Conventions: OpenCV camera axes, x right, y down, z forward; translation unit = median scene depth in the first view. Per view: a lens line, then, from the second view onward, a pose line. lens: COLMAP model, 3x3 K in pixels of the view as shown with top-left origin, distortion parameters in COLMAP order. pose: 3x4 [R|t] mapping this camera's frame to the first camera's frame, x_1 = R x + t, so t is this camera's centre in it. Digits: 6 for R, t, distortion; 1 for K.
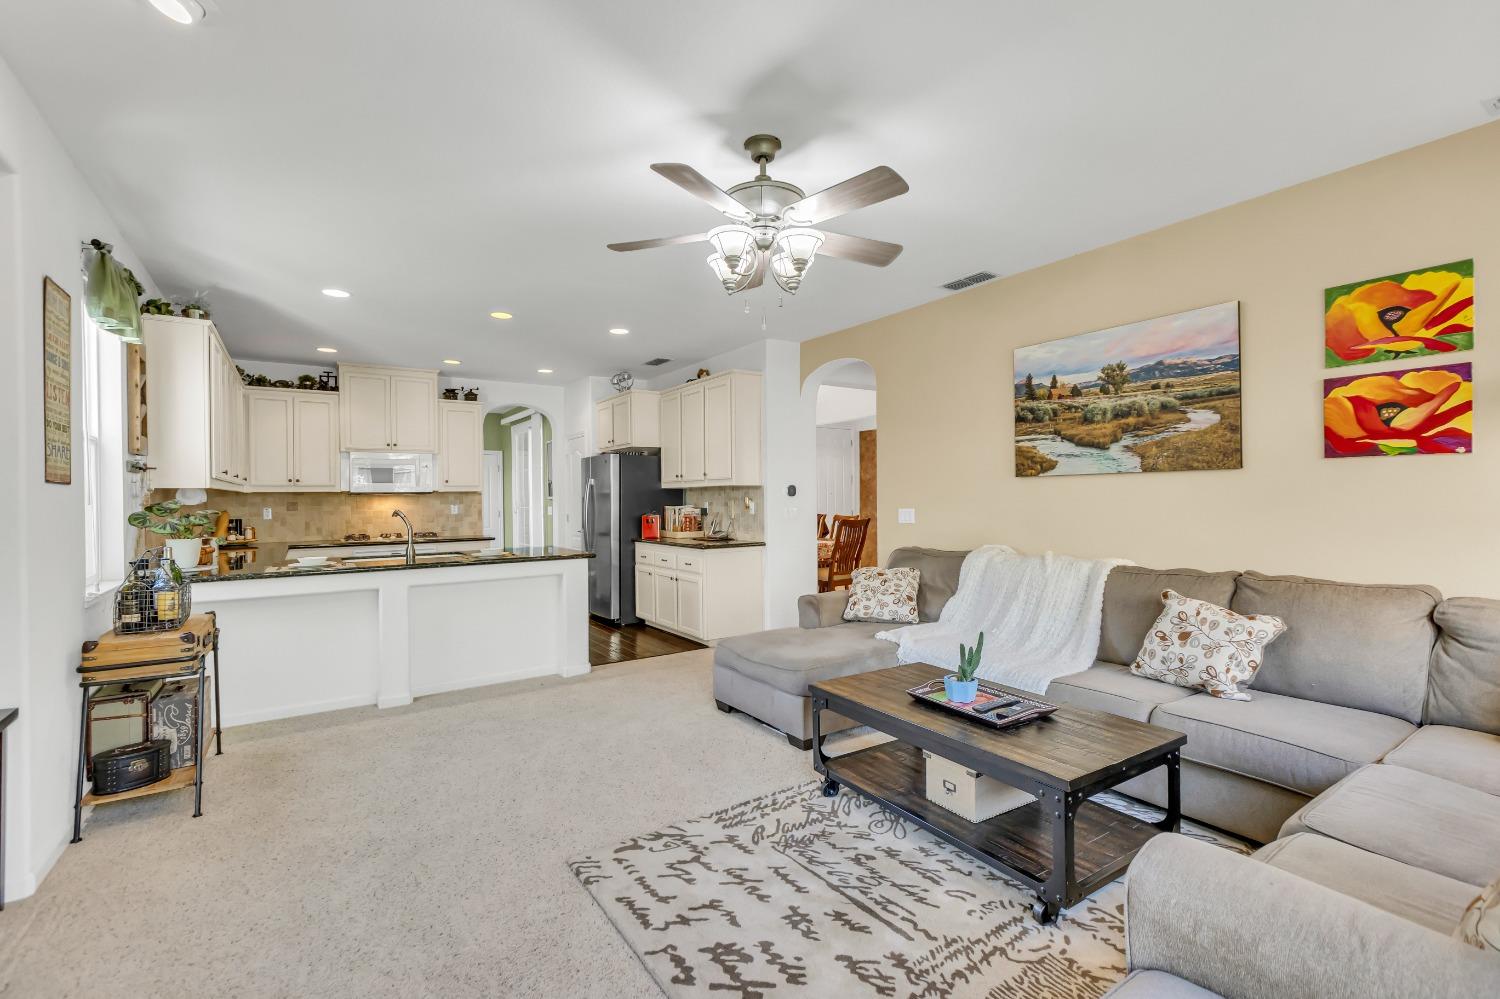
lens RADIAL K [[665.9, 0, 747.0], [0, 665.9, 493.1], [0, 0, 1]] dist [0.001011, -0.000197]
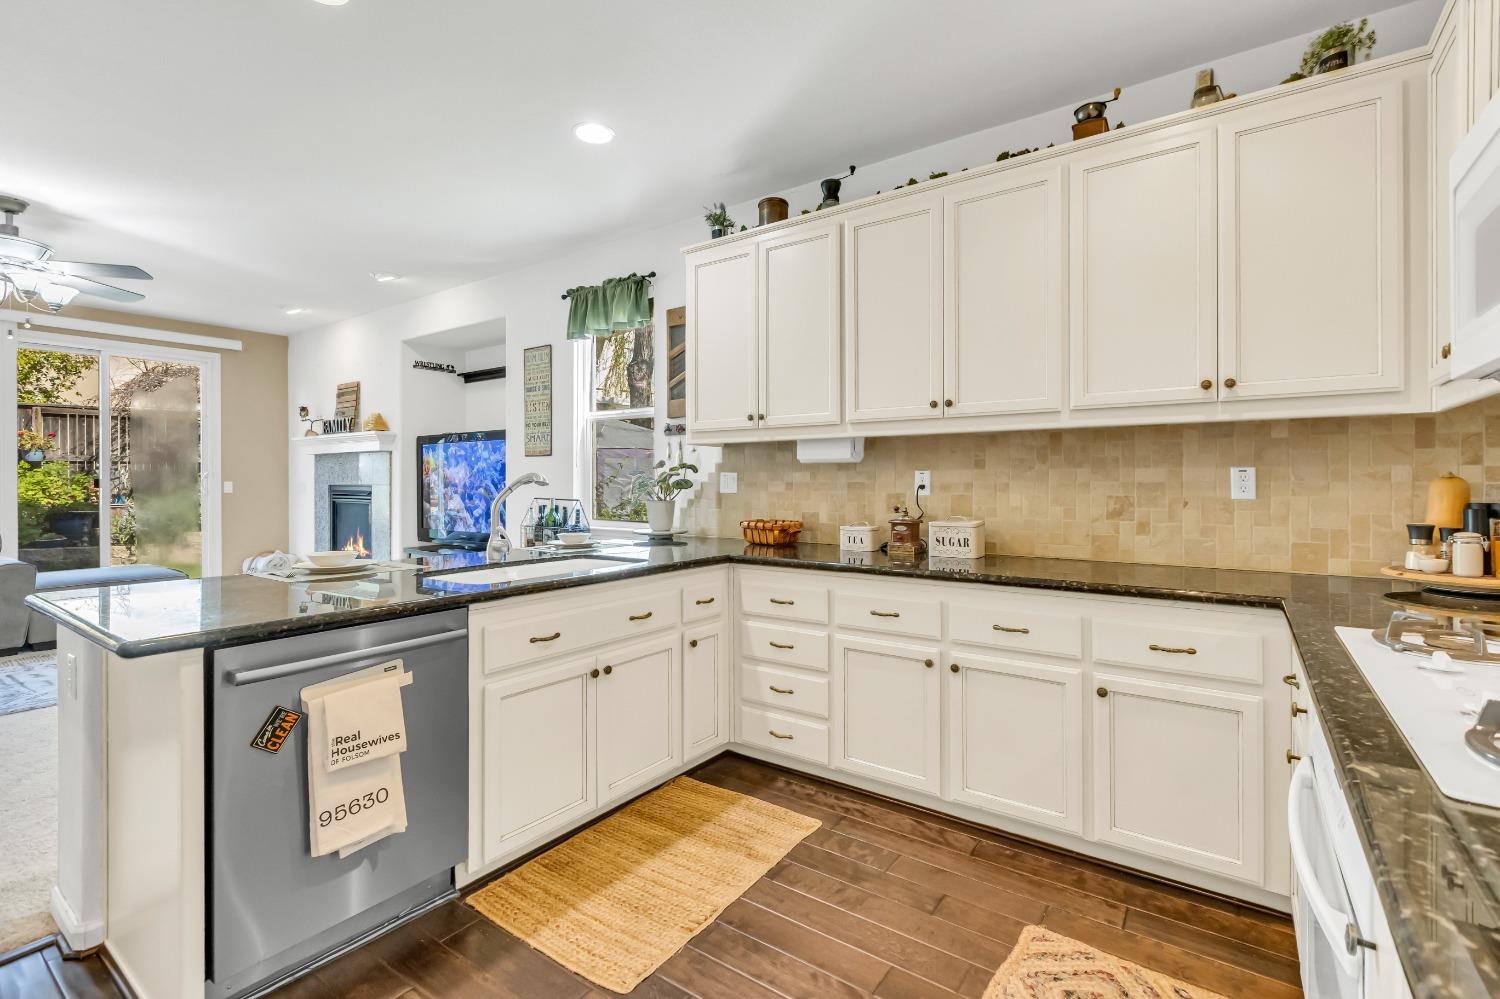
lens RADIAL K [[675.0, 0, 749.7], [0, 675.0, 481.8], [0, 0, 1]] dist [0.001923, -0.000233]
pose [[-0.935191, 0.014057, -0.353865, -0.390864], [0.014671, 0.999892, 0.000949, 0.026374], [0.353840, -0.004304, -0.935296, 1.242193]]
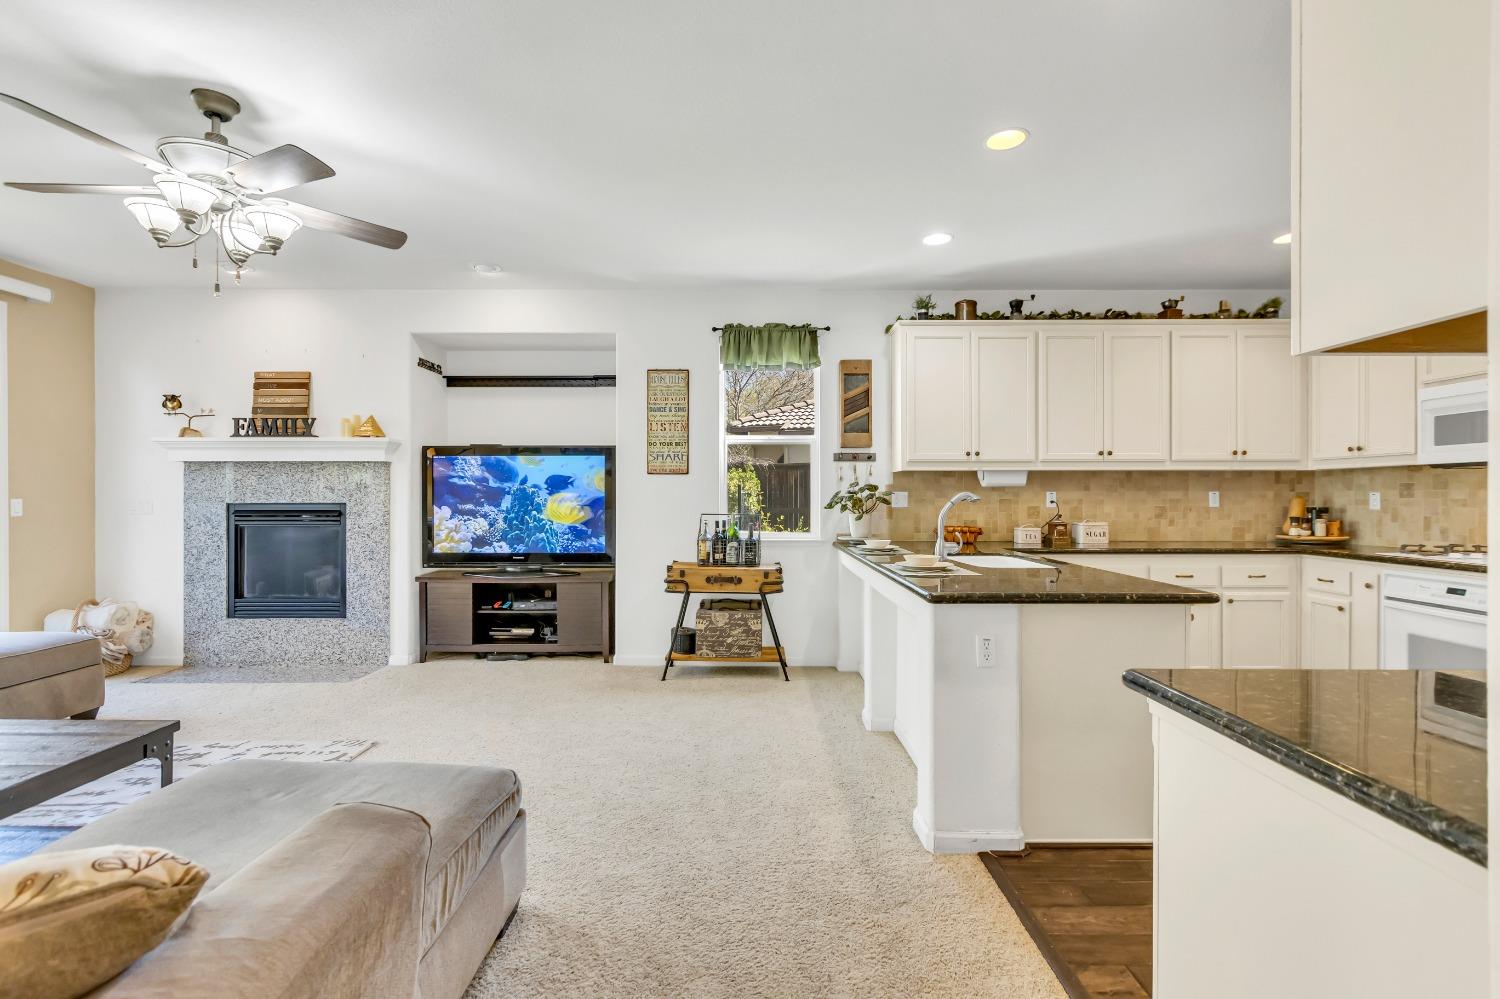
lens RADIAL K [[664.3, 0, 753.8], [0, 664.3, 494.8], [0, 0, 1]] dist [0.000910, -0.000031]
pose [[-0.554581, 0.008624, -0.832085, 0.173576], [0.011501, 0.999930, 0.002699, 0.017885], [0.832050, -0.008073, -0.554641, 0.956909]]
